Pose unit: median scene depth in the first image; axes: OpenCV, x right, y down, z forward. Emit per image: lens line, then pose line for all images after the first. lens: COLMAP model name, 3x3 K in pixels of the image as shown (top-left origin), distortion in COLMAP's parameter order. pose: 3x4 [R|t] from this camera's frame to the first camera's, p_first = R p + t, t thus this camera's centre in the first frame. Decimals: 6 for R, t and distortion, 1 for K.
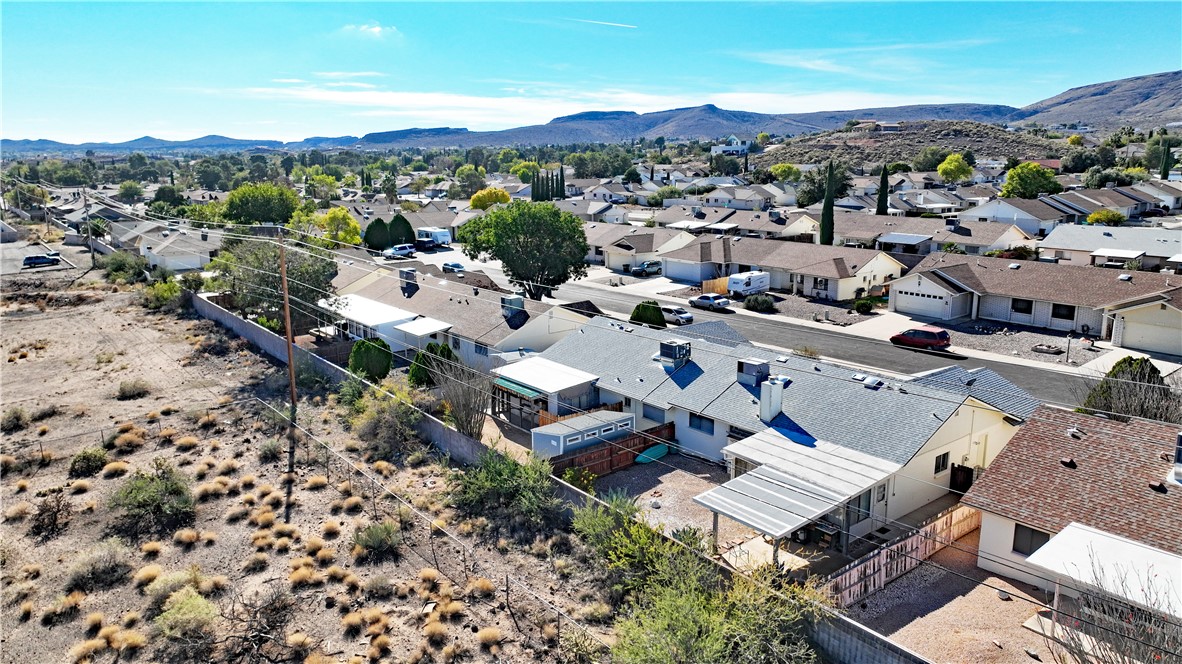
lens RADIAL K [[805.8, 0, 595.8], [0, 805.8, 331.1], [0, 0, 1]] dist [0.004845, 0.002187]
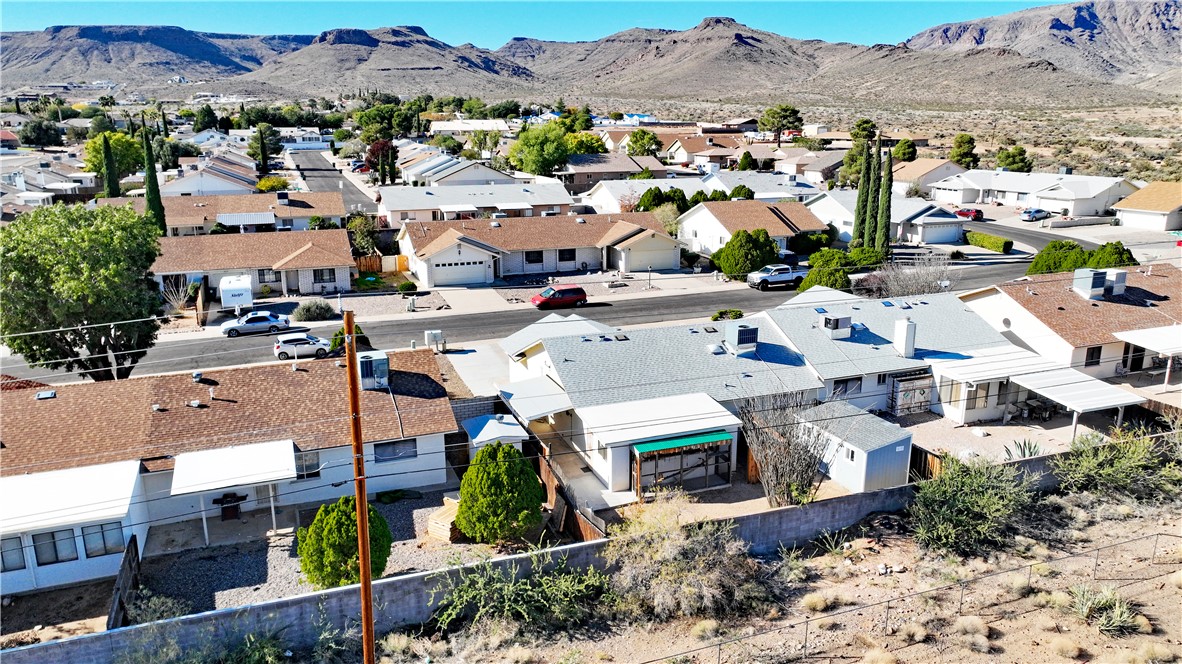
lens RADIAL K [[805.8, 0, 595.8], [0, 805.8, 331.1], [0, 0, 1]] dist [0.004845, 0.002187]
pose [[0.317610, -0.233365, 0.919056, -0.522179], [0.204781, 0.963251, 0.173818, -0.113535], [-0.925845, 0.132999, 0.353727, 0.555043]]
